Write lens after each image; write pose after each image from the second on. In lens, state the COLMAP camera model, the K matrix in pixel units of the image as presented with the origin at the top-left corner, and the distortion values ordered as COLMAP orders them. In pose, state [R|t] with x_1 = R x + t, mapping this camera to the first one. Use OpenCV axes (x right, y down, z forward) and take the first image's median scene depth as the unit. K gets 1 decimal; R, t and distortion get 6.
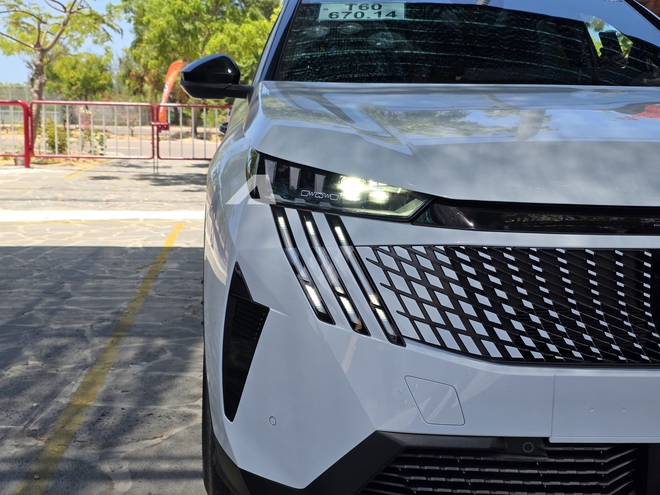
lens RADIAL K [[888.2, 0, 328.2], [0, 888.2, 252.5], [0, 0, 1]] dist [0.075631, 0.000000]
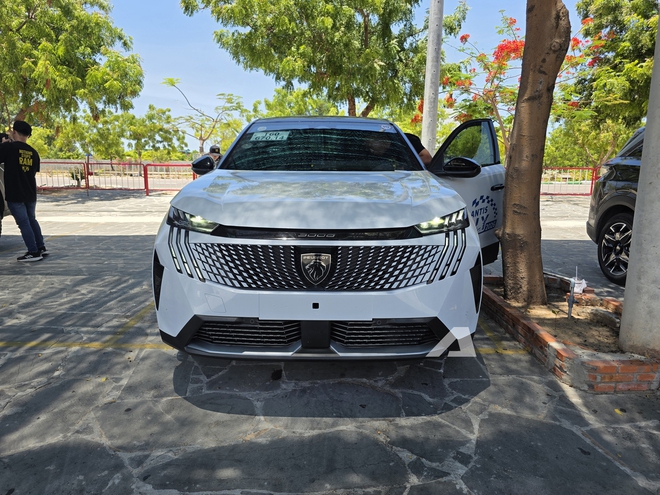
lens RADIAL K [[447.3, 0, 327.9], [0, 447.3, 244.0], [0, 0, 1]] dist [0.026539, -0.019061]
pose [[0.996607, 0.002970, -0.082248, 0.555188], [-0.001296, 0.999791, 0.020406, -0.033393], [0.082292, -0.020230, 0.996403, -0.275233]]
